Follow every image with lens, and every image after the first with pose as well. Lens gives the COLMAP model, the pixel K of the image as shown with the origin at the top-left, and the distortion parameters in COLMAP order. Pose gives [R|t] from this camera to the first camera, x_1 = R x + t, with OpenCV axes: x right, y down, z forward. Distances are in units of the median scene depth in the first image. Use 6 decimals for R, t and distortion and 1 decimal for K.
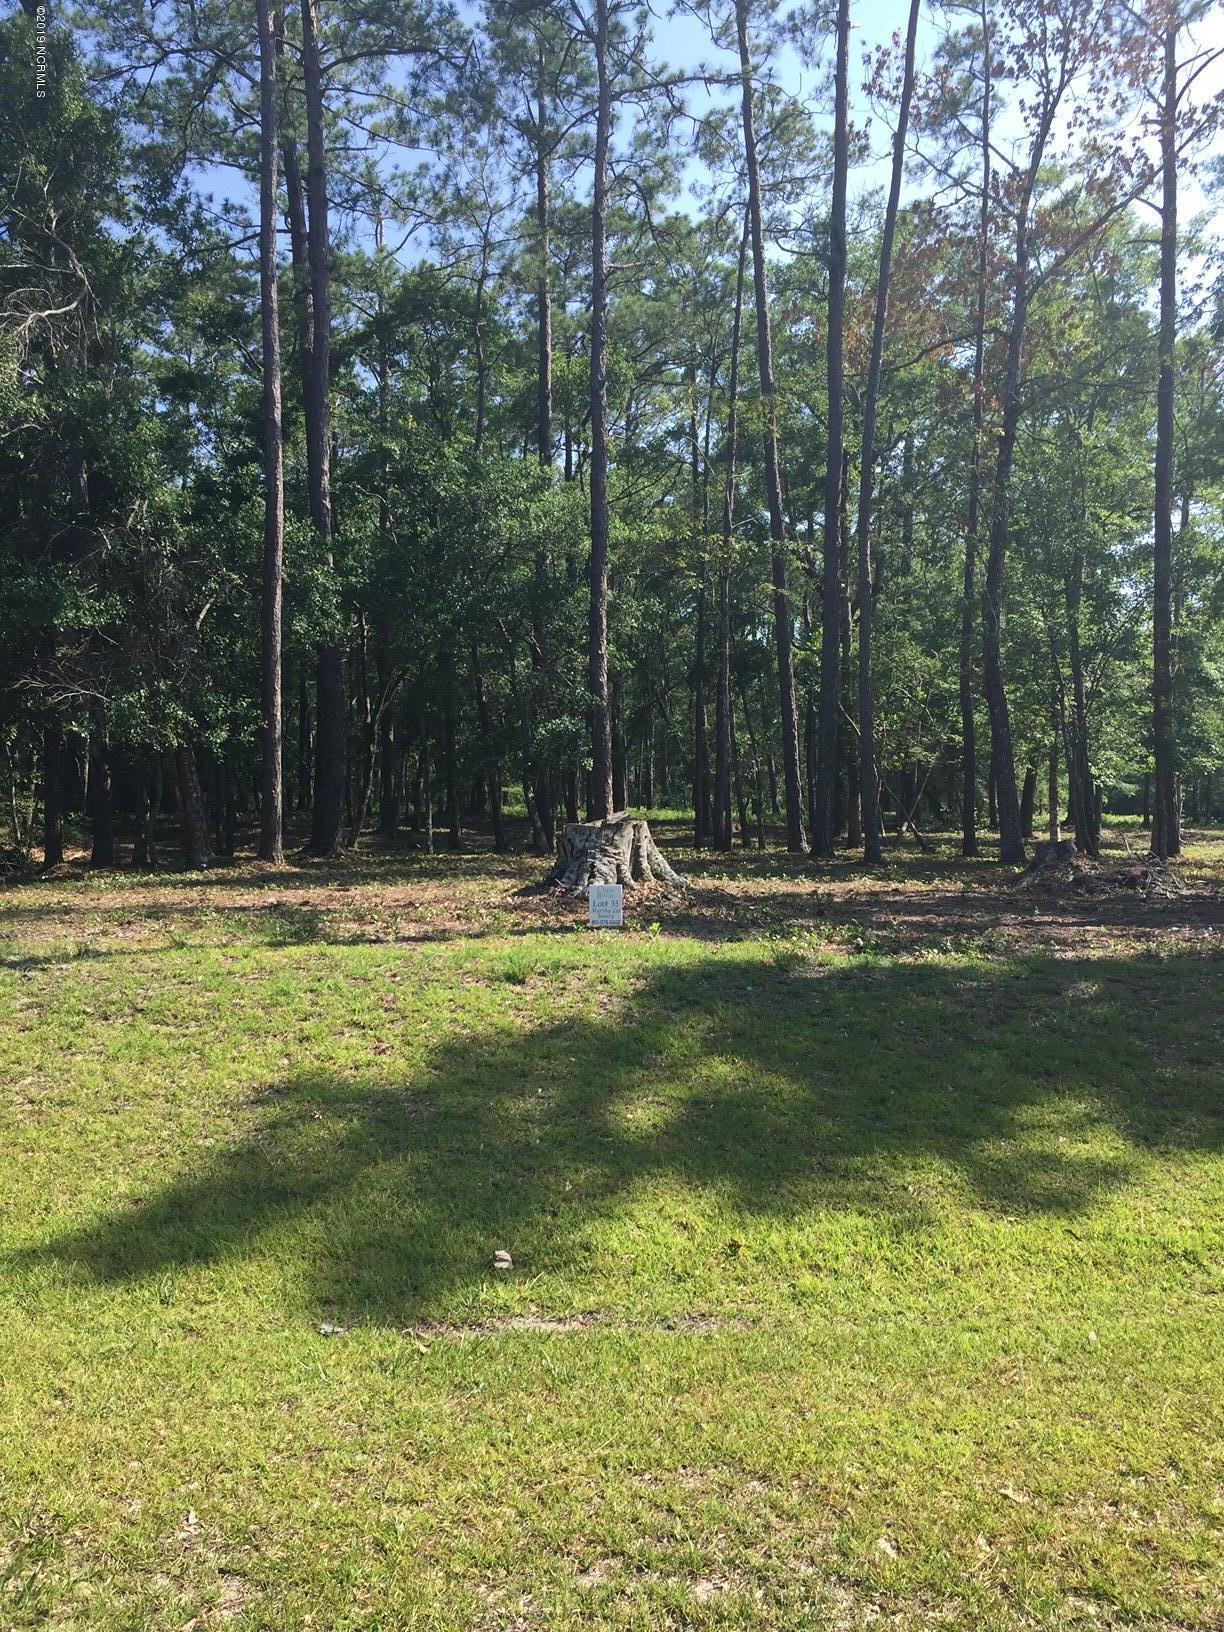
lens RADIAL K [[1380.1, 0, 612.3], [0, 1380.1, 832.8], [0, 0, 1]] dist [0.082021, -0.018884]
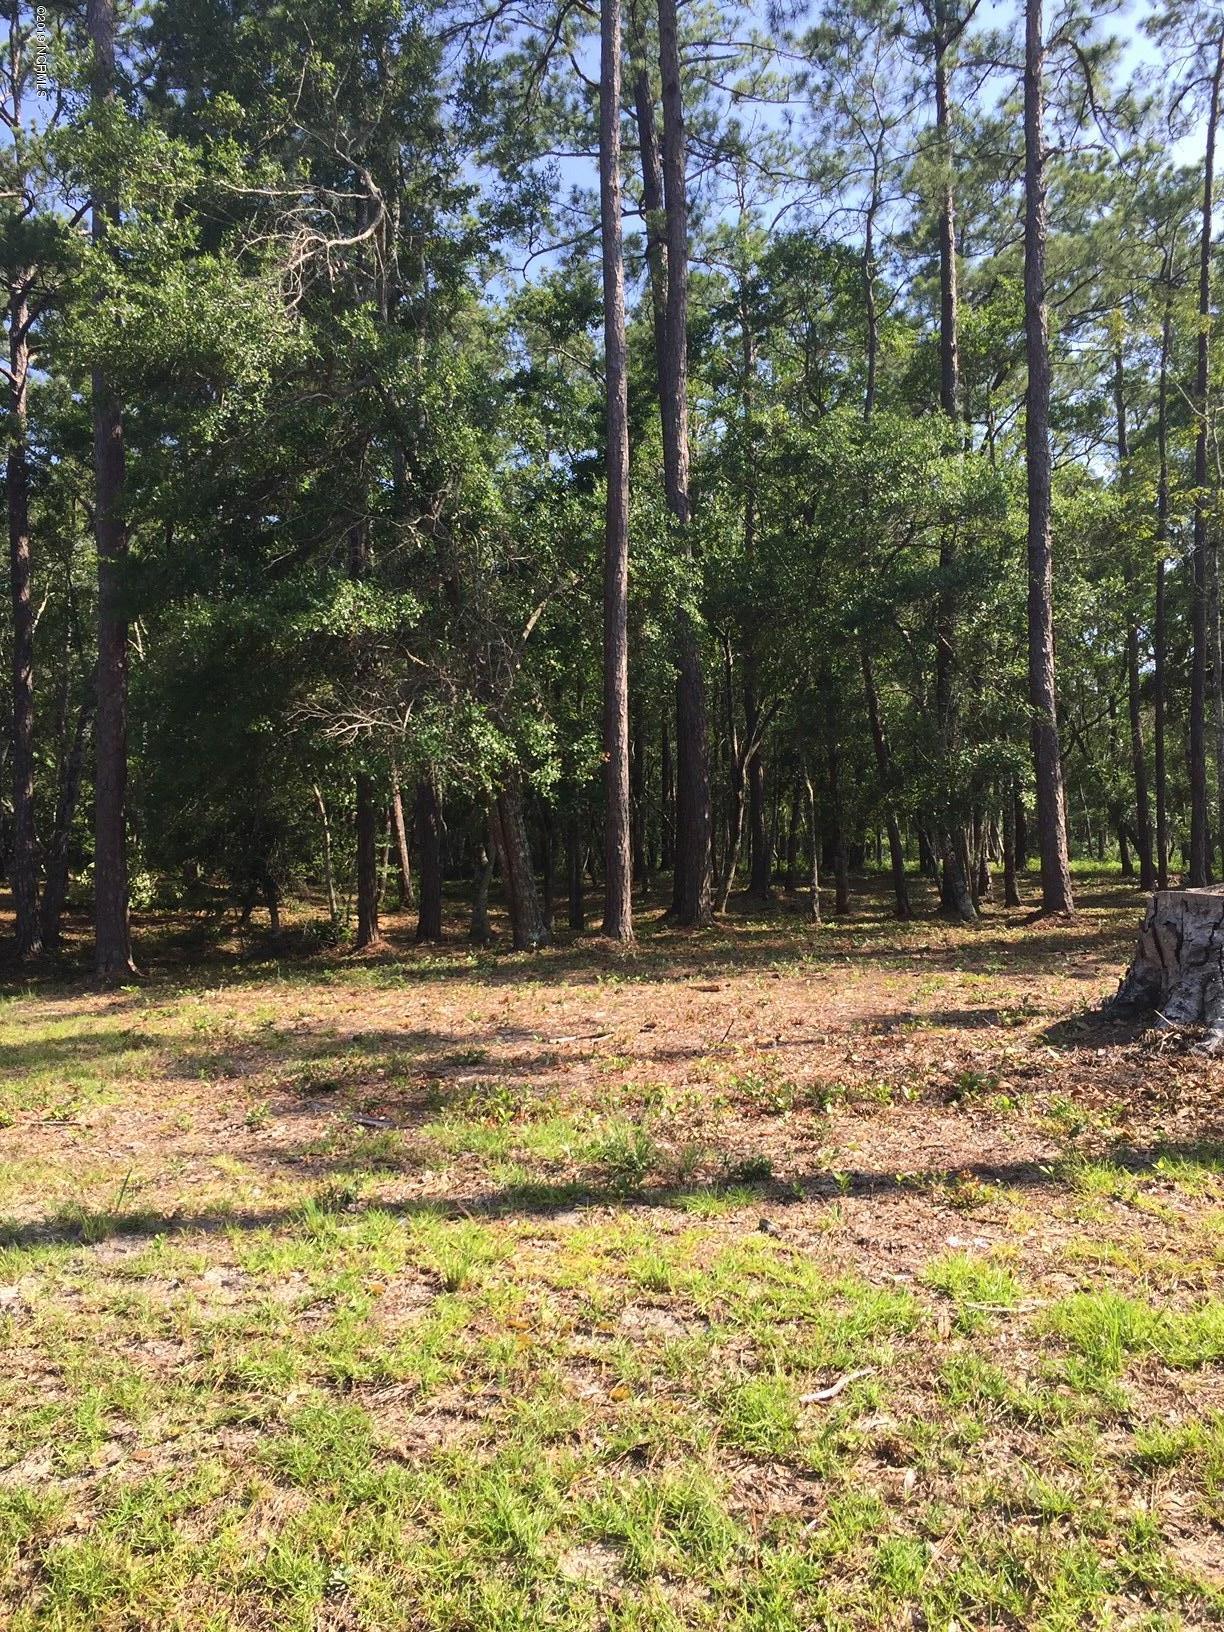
lens RADIAL K [[1380.1, 0, 612.3], [0, 1380.1, 824.6], [0, 0, 1]] dist [0.082021, -0.018884]
pose [[0.965004, -0.030001, -0.260514, -0.038735], [0.017775, 0.998633, -0.049161, -0.003977], [0.261633, 0.042810, 0.964218, 0.203526]]
